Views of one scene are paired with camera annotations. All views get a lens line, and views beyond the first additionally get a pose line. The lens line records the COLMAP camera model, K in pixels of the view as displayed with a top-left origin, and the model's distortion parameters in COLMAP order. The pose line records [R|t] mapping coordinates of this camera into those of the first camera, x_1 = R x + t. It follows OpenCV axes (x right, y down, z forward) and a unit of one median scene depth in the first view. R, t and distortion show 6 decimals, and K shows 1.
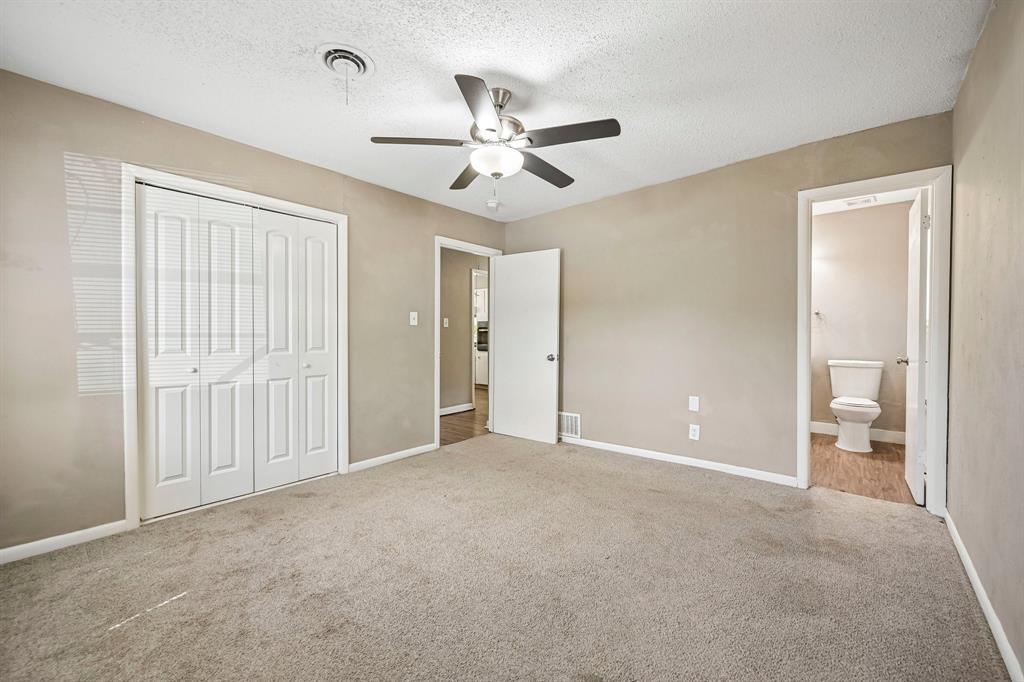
lens RADIAL K [[403.4, 0, 514.9], [0, 403.4, 335.9], [0, 0, 1]] dist [-0.001260, 0.000315]
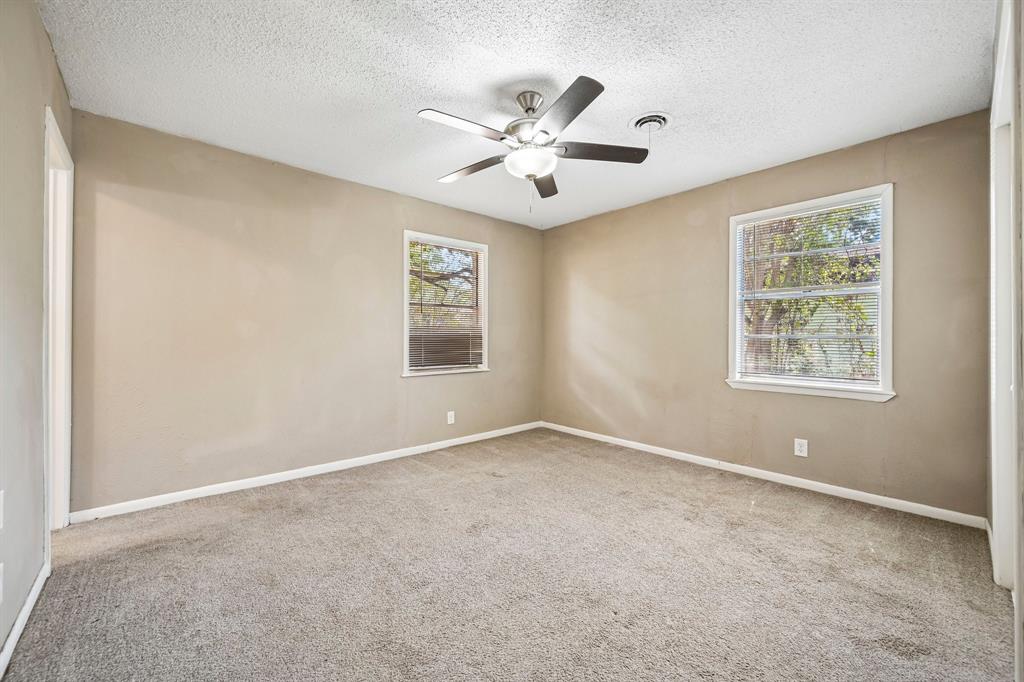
lens RADIAL K [[403.4, 0, 515.5], [0, 403.4, 342.0], [0, 0, 1]] dist [-0.001260, 0.000315]
pose [[-0.992473, 0.001307, 0.122456, -0.097742], [0.002320, 0.999964, 0.008131, 0.001352], [-0.122441, 0.008354, -0.992441, 1.584229]]
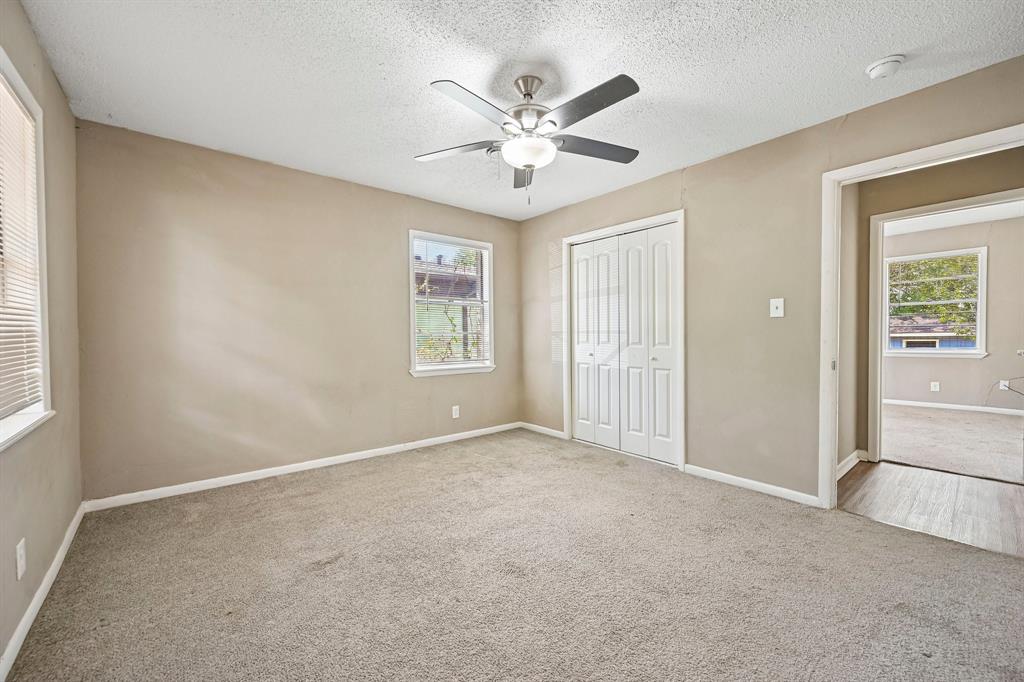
lens RADIAL K [[403.4, 0, 512.0], [0, 403.4, 338.4], [0, 0, 1]] dist [-0.001260, 0.000315]
pose [[-0.160809, 0.016542, -0.986847, 0.728239], [0.006425, 0.999856, 0.015713, -0.003337], [0.986965, -0.003814, -0.160892, 0.878989]]
